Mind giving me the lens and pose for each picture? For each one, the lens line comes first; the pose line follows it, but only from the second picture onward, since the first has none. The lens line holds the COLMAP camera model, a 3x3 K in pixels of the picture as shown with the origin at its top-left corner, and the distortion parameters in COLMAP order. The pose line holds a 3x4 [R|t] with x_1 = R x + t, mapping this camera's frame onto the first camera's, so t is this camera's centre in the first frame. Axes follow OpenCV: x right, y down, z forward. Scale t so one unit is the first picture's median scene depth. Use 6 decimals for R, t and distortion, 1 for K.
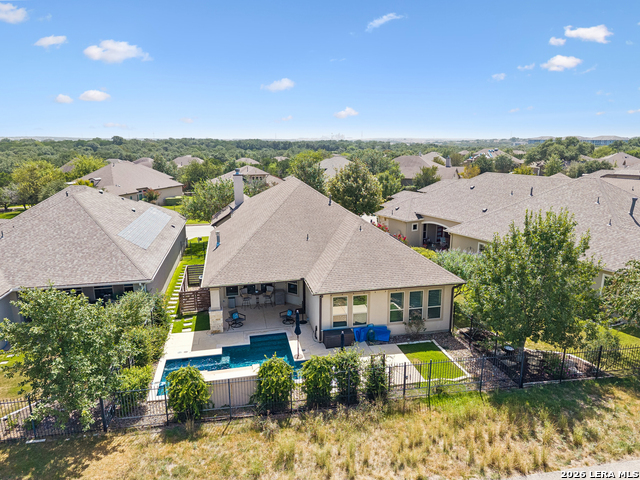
lens RADIAL K [[440.1, 0, 322.8], [0, 440.1, 228.0], [0, 0, 1]] dist [0.006635, -0.001839]
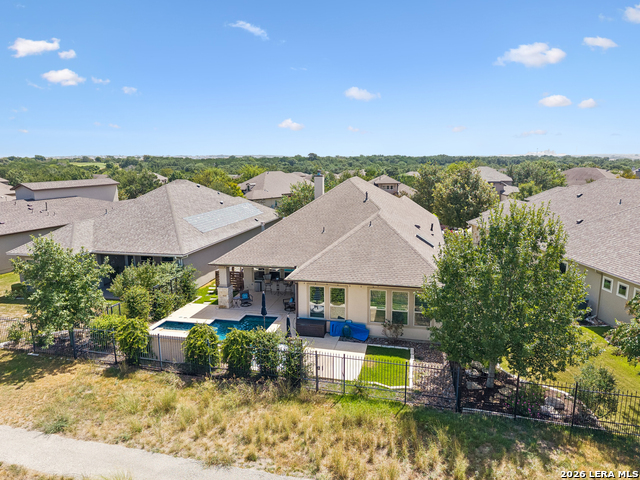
lens RADIAL K [[441.5, 0, 318.2], [0, 441.5, 236.5], [0, 0, 1]] dist [0.011340, -0.008148]
pose [[0.903162, 0.070643, -0.423448, 0.447953], [-0.079330, 0.996844, -0.002898, 0.047379], [0.421907, 0.036209, 0.905916, 0.101750]]
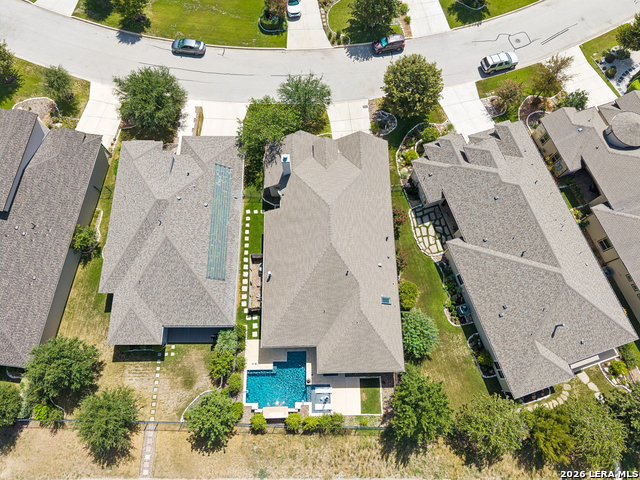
lens RADIAL K [[441.5, 0, 318.2], [0, 441.5, 236.5], [0, 0, 1]] dist [0.011340, -0.008148]
pose [[0.979485, 0.192660, -0.059084, -0.019356], [-0.040972, 0.477468, 0.877693, -1.742448], [0.197307, -0.857267, 0.475567, 0.566886]]
